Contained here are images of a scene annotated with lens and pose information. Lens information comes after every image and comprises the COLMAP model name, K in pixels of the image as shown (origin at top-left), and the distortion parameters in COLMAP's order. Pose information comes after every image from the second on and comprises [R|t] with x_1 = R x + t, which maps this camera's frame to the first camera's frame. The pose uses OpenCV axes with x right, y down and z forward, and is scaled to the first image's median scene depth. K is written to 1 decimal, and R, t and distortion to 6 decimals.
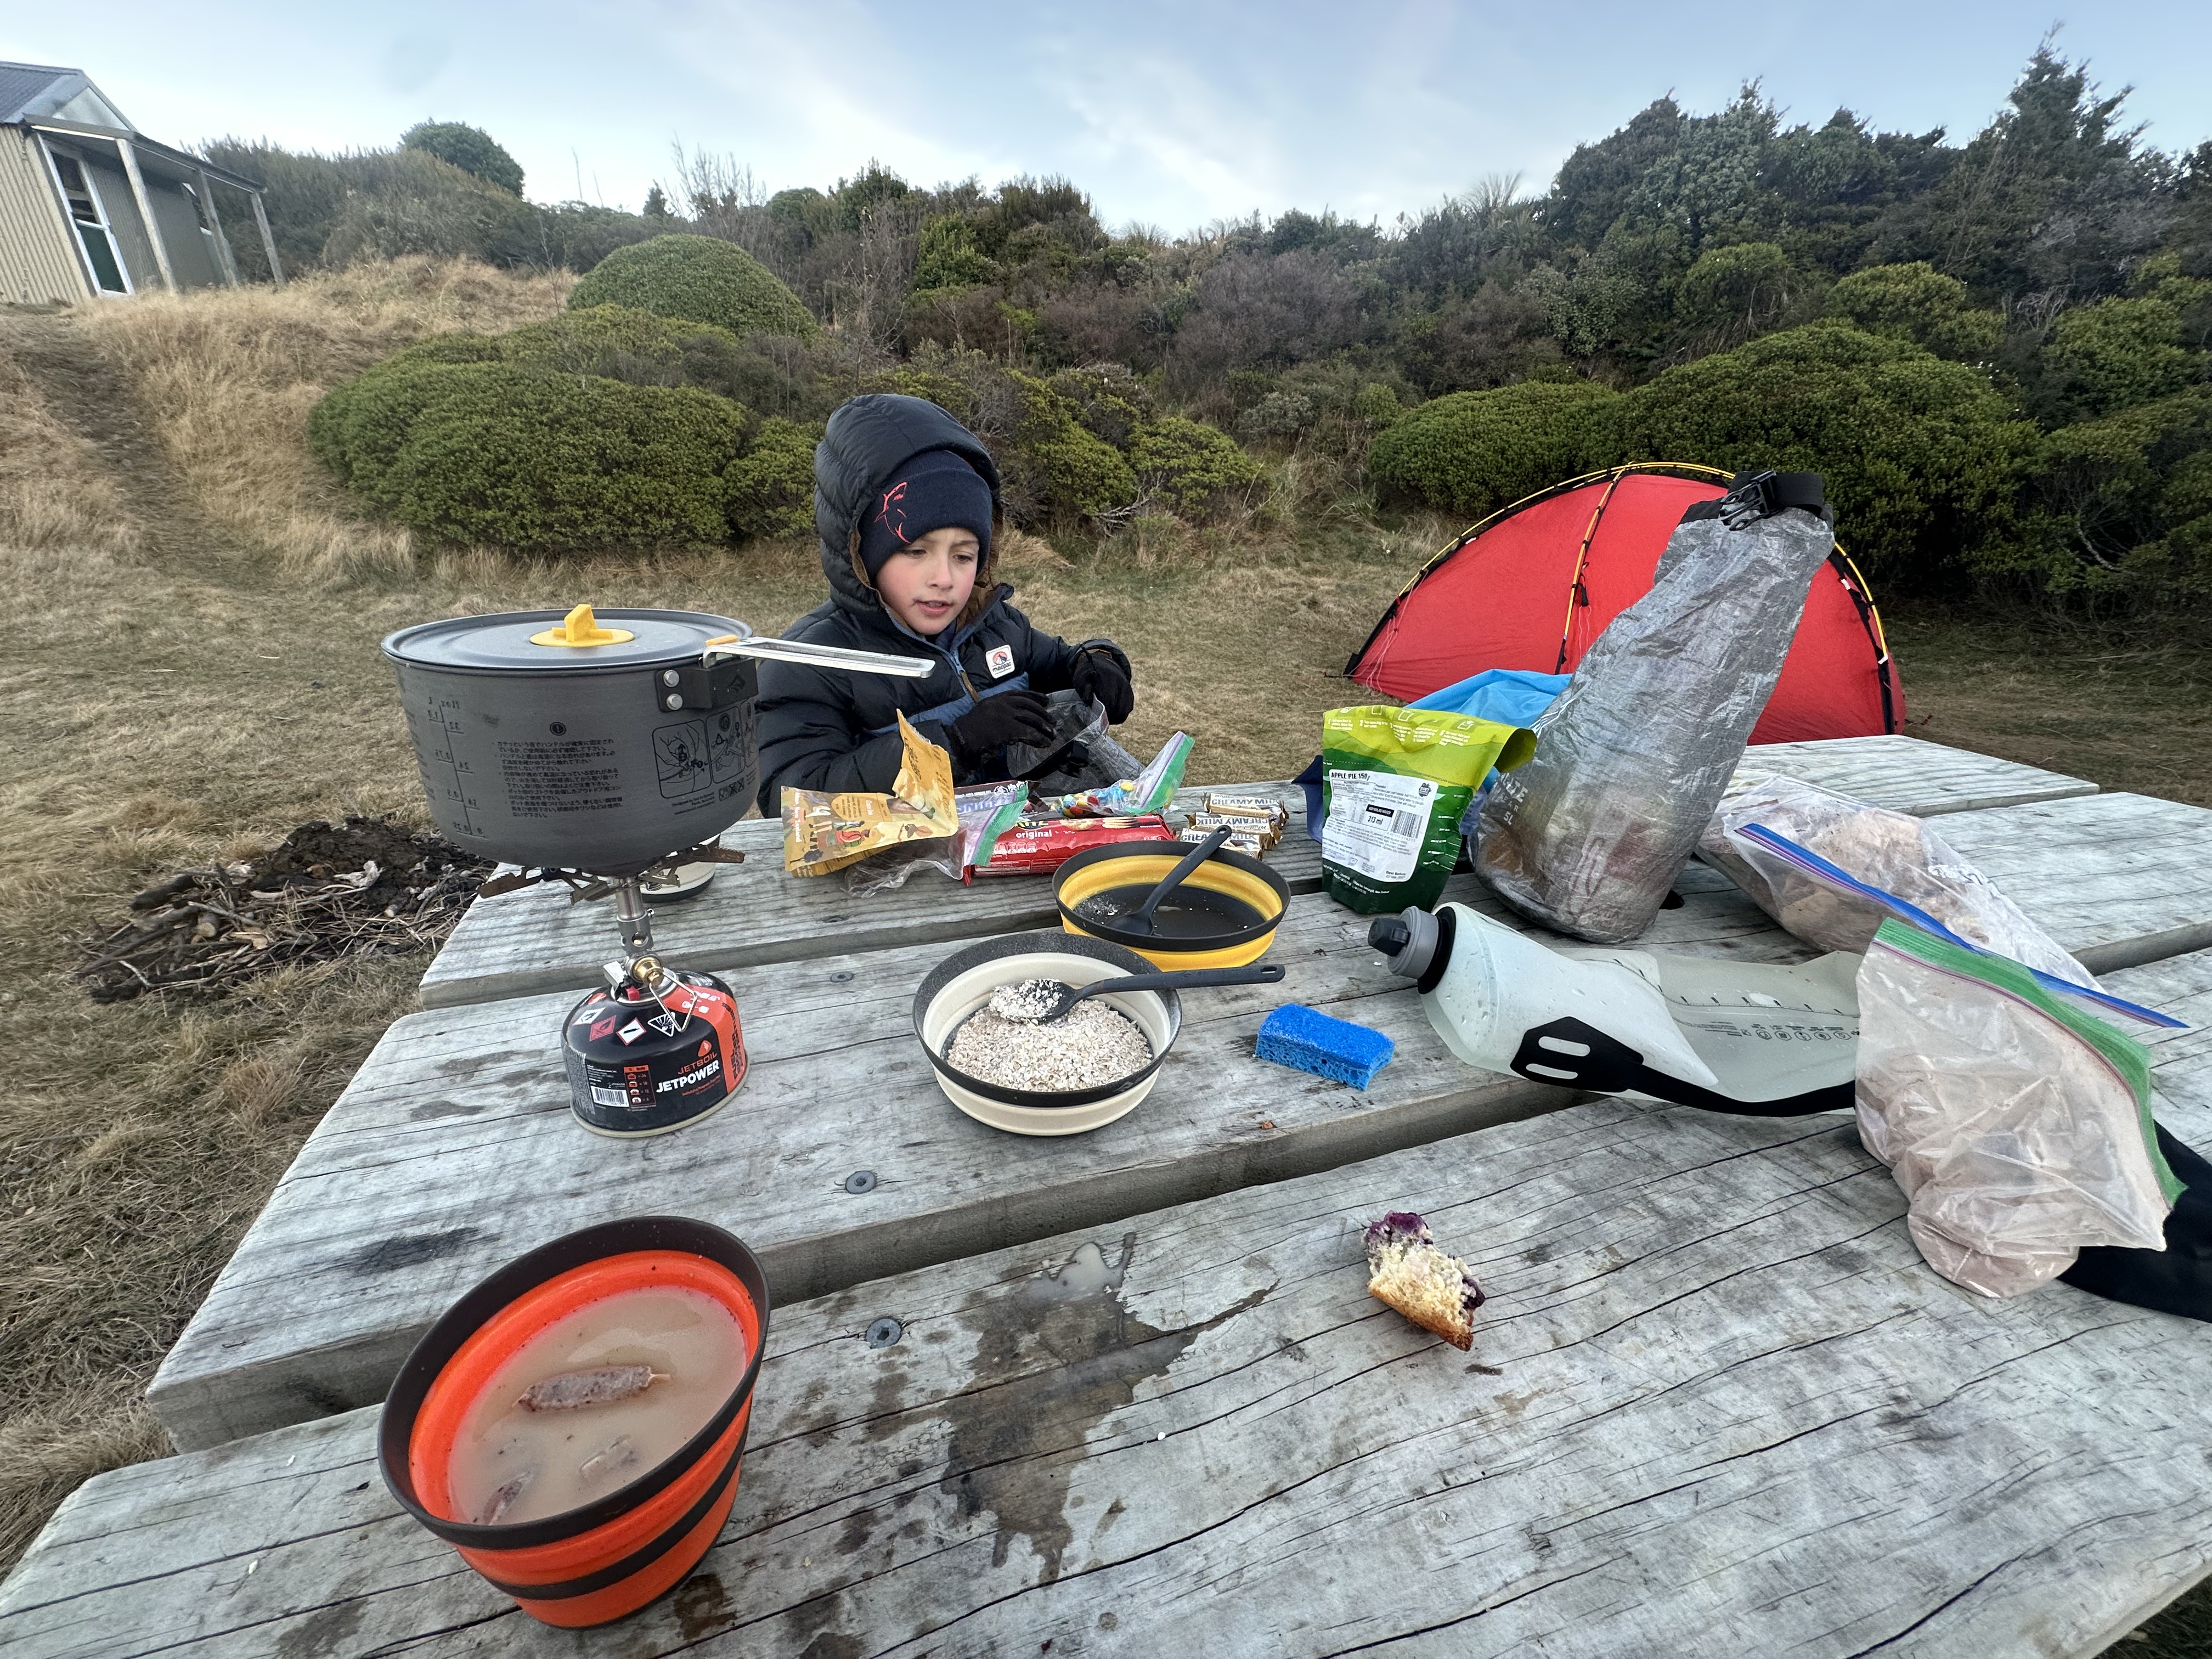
lens RADIAL K [[896.8, 0, 1106.0], [0, 896.8, 829.5], [0, 0, 1]] dist [0.012183, -0.000118]
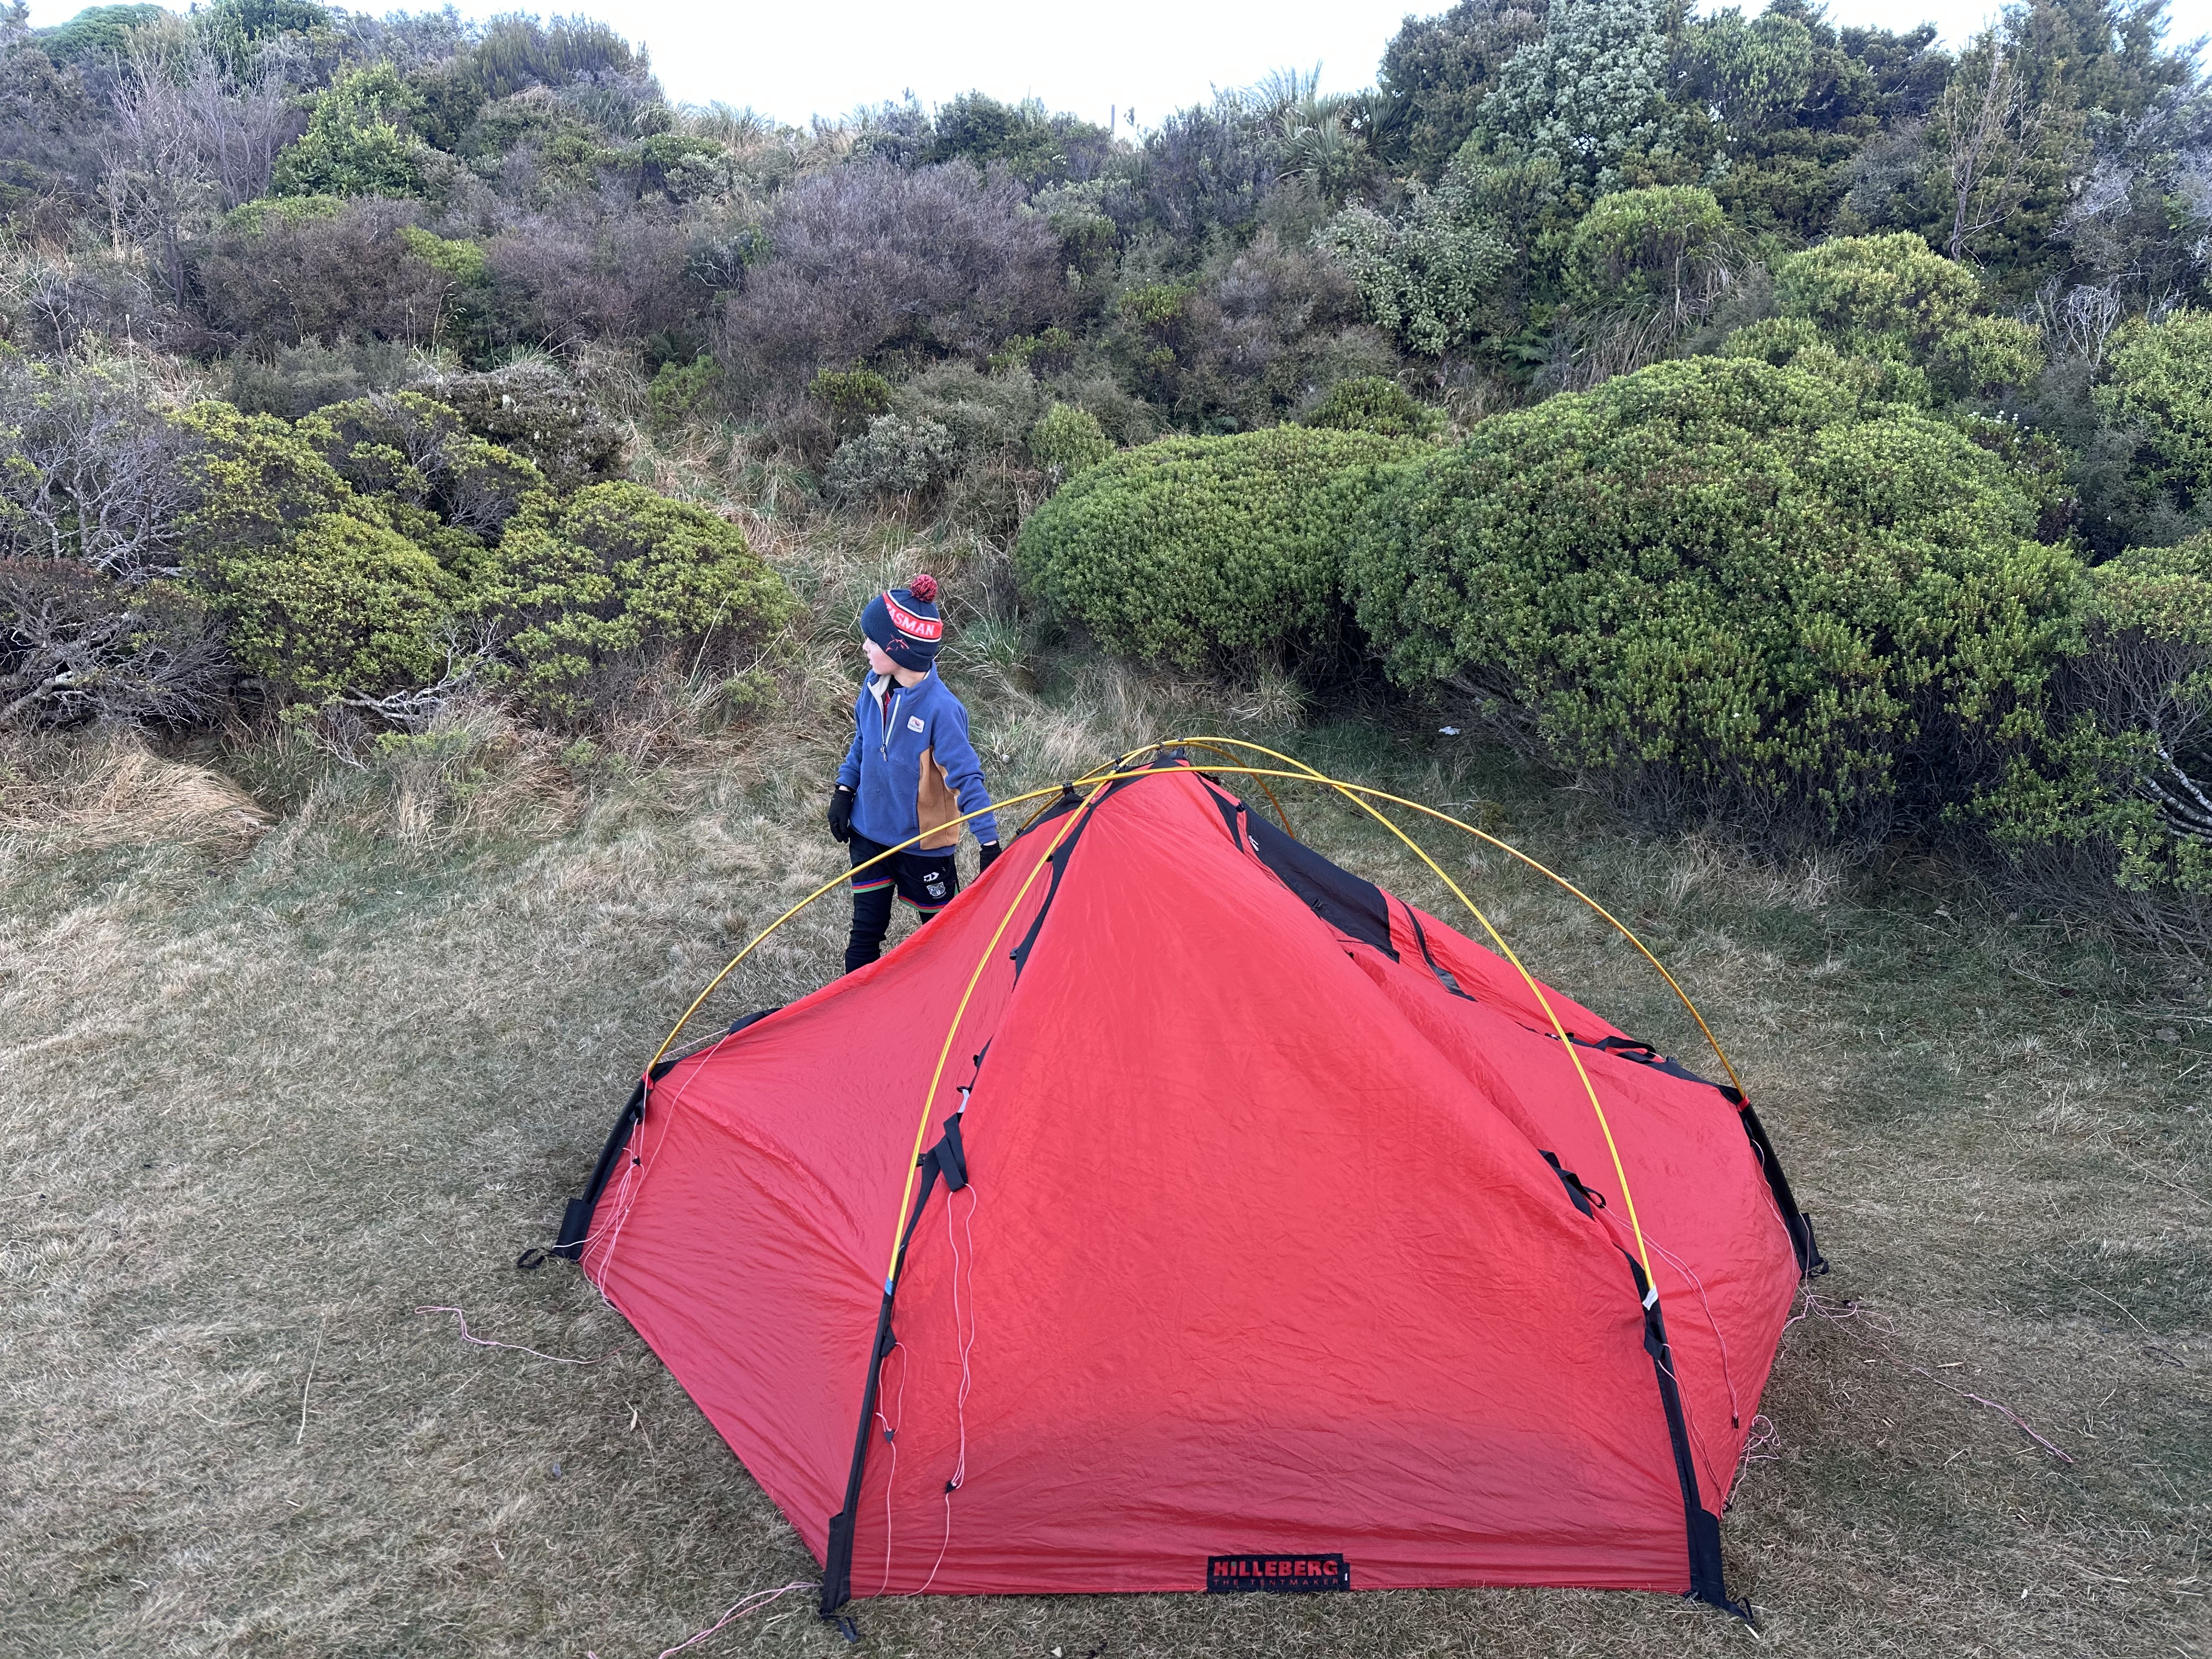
lens RADIAL K [[1585.9, 0, 1106.0], [0, 1585.9, 829.5], [0, 0, 1]] dist [0.064467, -0.054174]
pose [[0.985598, -0.037725, 0.164842, 0.156166], [0.062932, 0.986608, -0.150483, -0.093213], [-0.156957, 0.158689, 0.974773, 0.095494]]
